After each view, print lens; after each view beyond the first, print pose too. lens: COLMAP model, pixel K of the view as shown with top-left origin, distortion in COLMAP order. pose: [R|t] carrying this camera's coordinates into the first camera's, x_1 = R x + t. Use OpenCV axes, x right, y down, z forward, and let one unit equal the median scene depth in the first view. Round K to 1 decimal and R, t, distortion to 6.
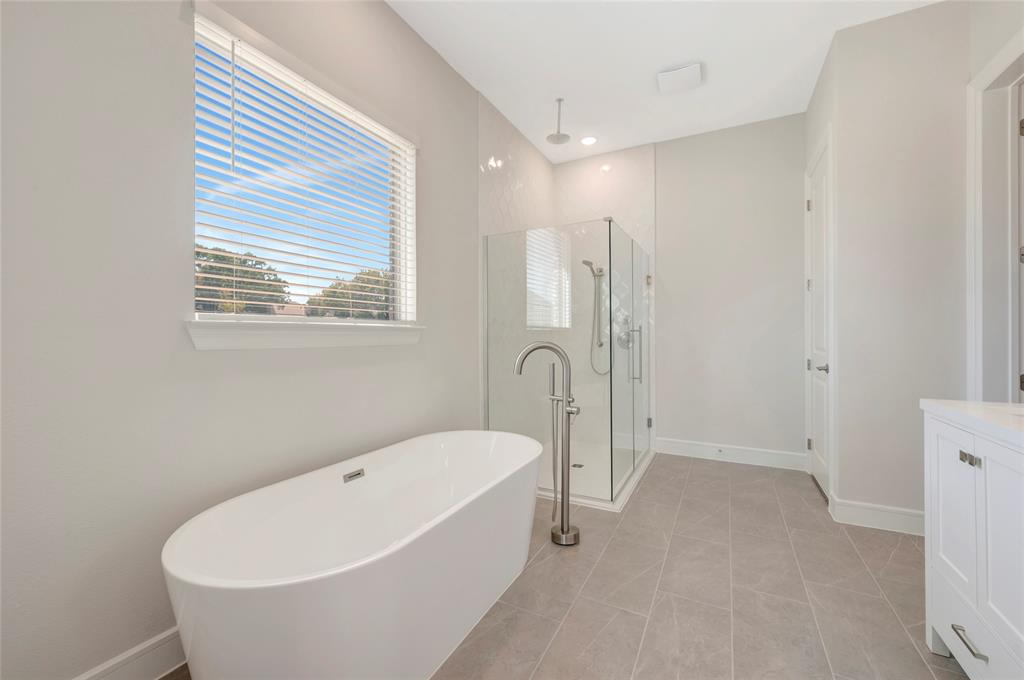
lens RADIAL K [[408.7, 0, 510.6], [0, 408.7, 335.9], [0, 0, 1]] dist [-0.001939, -0.000155]
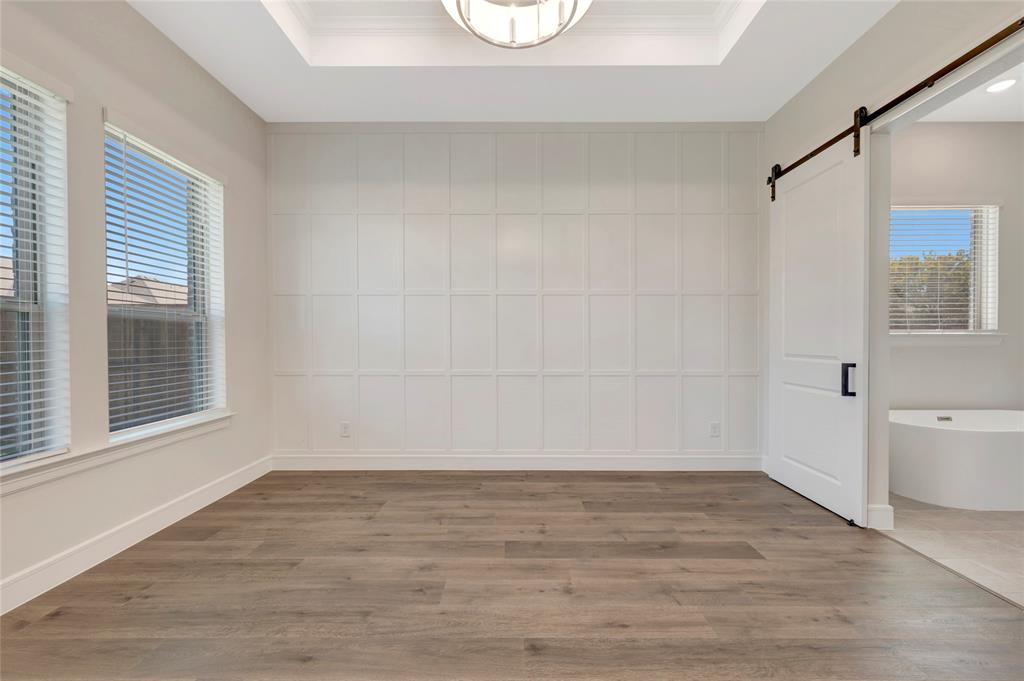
lens RADIAL K [[408.7, 0, 516.5], [0, 408.7, 344.2], [0, 0, 1]] dist [-0.001939, -0.000155]
pose [[0.464316, 0.011157, -0.885599, 0.241323], [-0.004697, 0.999938, 0.010135, 0.006882], [0.885657, -0.000546, 0.464339, -1.112911]]
